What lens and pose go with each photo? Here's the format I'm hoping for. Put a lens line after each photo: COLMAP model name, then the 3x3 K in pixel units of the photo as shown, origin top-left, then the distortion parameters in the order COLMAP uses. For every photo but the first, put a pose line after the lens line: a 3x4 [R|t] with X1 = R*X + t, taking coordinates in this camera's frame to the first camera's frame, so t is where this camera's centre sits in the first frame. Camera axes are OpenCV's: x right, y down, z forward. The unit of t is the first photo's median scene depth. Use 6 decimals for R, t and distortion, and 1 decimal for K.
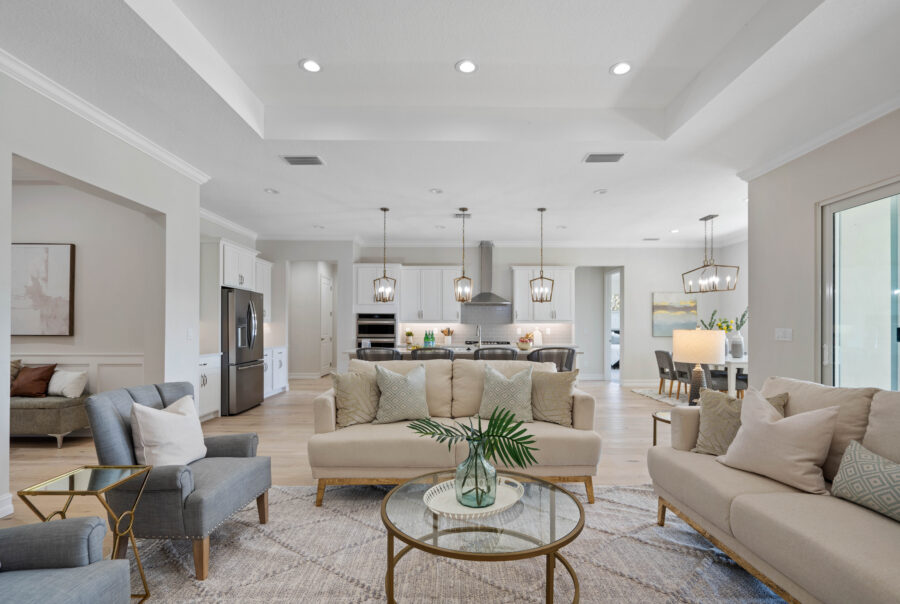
lens RADIAL K [[419.4, 0, 448.0], [0, 419.4, 326.9], [0, 0, 1]] dist [-0.009314, 0.000868]
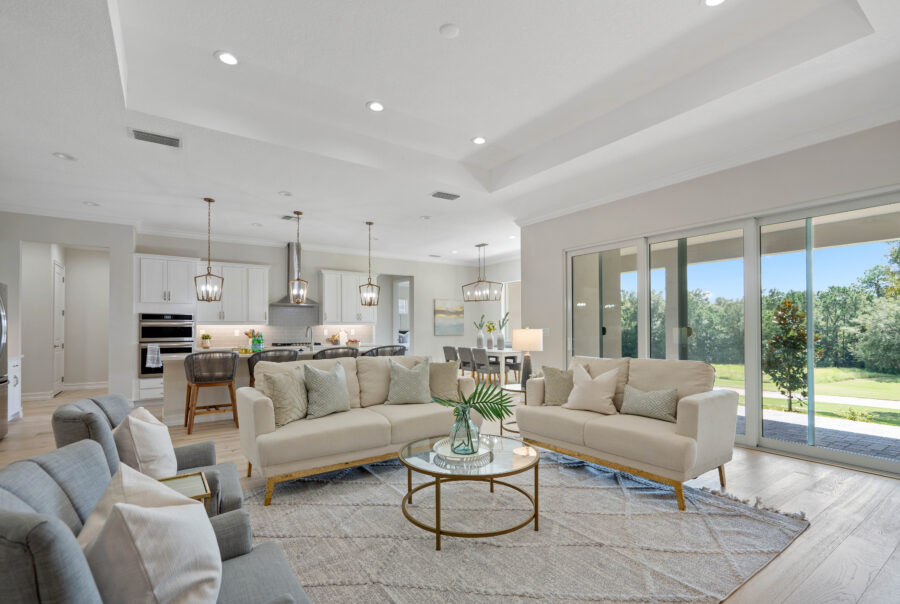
lens RADIAL K [[419.4, 0, 449.6], [0, 419.4, 323.9], [0, 0, 1]] dist [-0.009314, 0.000868]
pose [[0.821621, -0.000733, 0.570034, -0.226073], [0.006680, 0.999943, -0.008343, -0.000105], [-0.569995, 0.010663, 0.821579, -0.038720]]
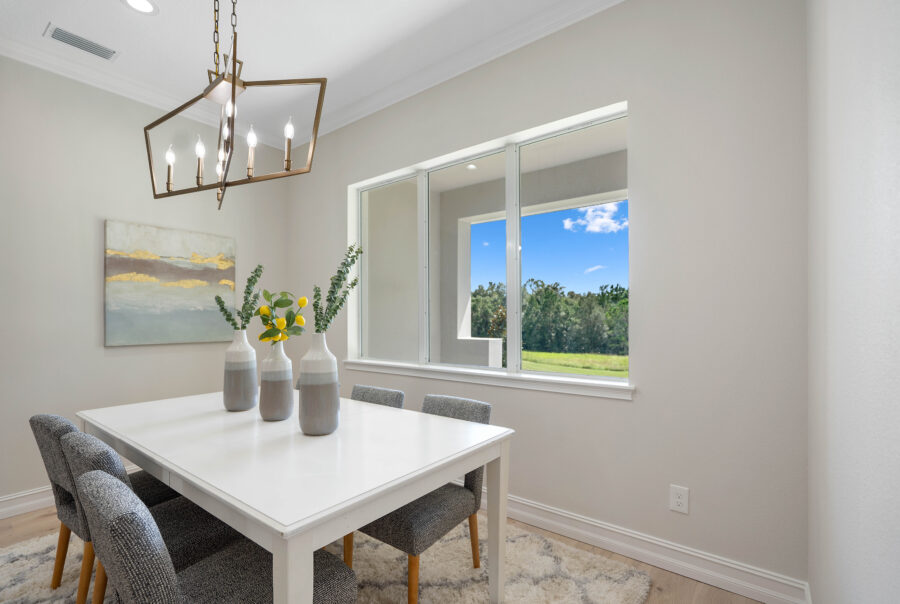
lens RADIAL K [[419.4, 0, 450.3], [0, 419.4, 308.2], [0, 0, 1]] dist [-0.009314, 0.000868]
pose [[0.609248, 0.015681, 0.792824, 0.513940], [0.003306, 0.999746, -0.022314, -0.000843], [-0.792973, 0.016216, 0.609041, 0.744247]]
